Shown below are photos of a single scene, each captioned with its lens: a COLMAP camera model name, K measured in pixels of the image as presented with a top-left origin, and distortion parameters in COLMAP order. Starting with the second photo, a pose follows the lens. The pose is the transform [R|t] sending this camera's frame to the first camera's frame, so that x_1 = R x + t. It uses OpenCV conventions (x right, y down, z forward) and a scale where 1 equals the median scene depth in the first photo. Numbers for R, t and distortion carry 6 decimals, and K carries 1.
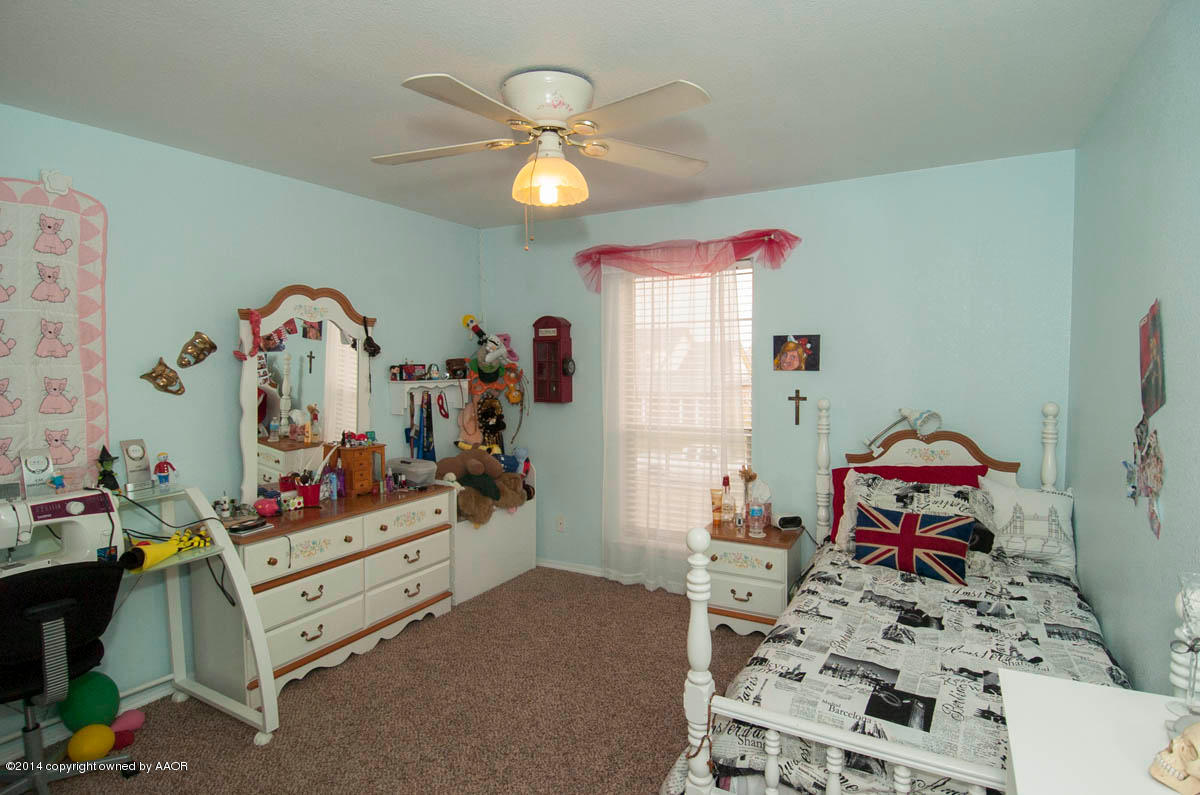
lens RADIAL K [[619.4, 0, 601.0], [0, 619.4, 399.2], [0, 0, 1]] dist [0.002336, -0.000532]
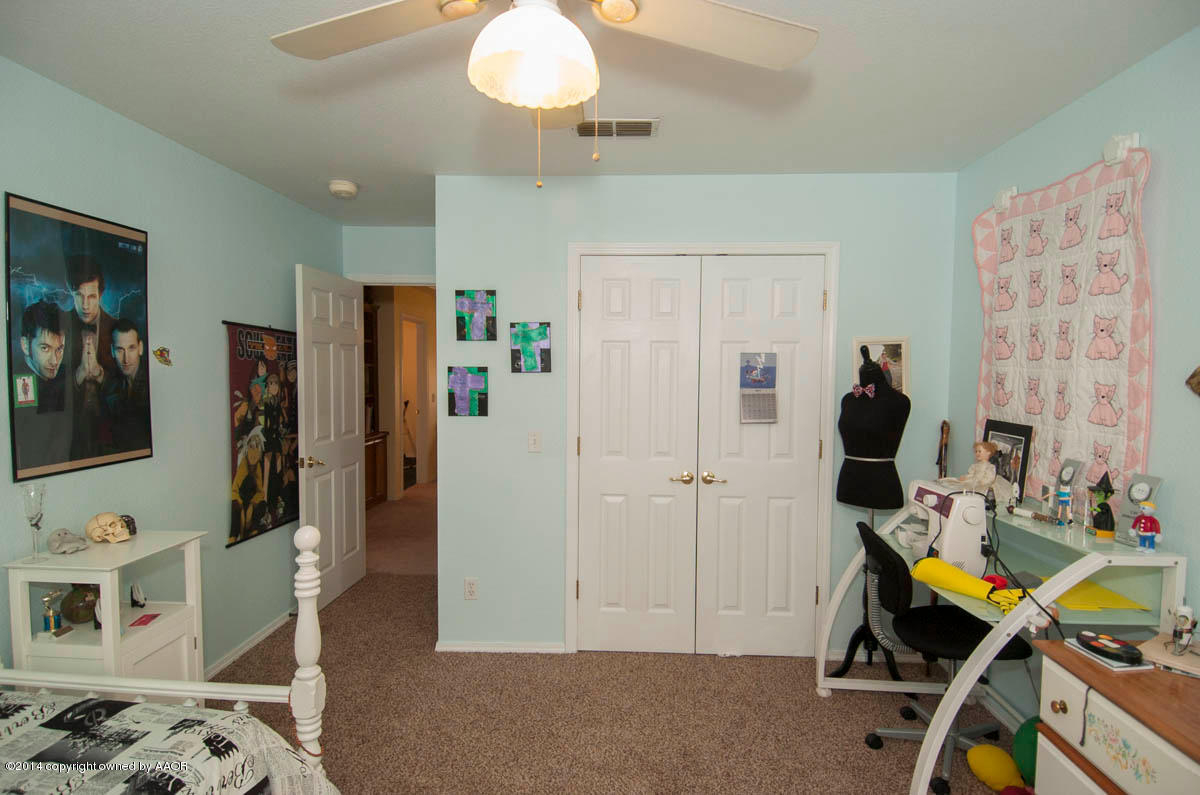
lens RADIAL K [[619.4, 0, 602.1], [0, 619.4, 395.2], [0, 0, 1]] dist [0.002336, -0.000532]
pose [[-0.882877, 0.027006, -0.468827, 0.177229], [-0.020012, 0.995274, 0.095018, -0.113862], [0.469178, 0.093272, -0.878164, 1.890242]]
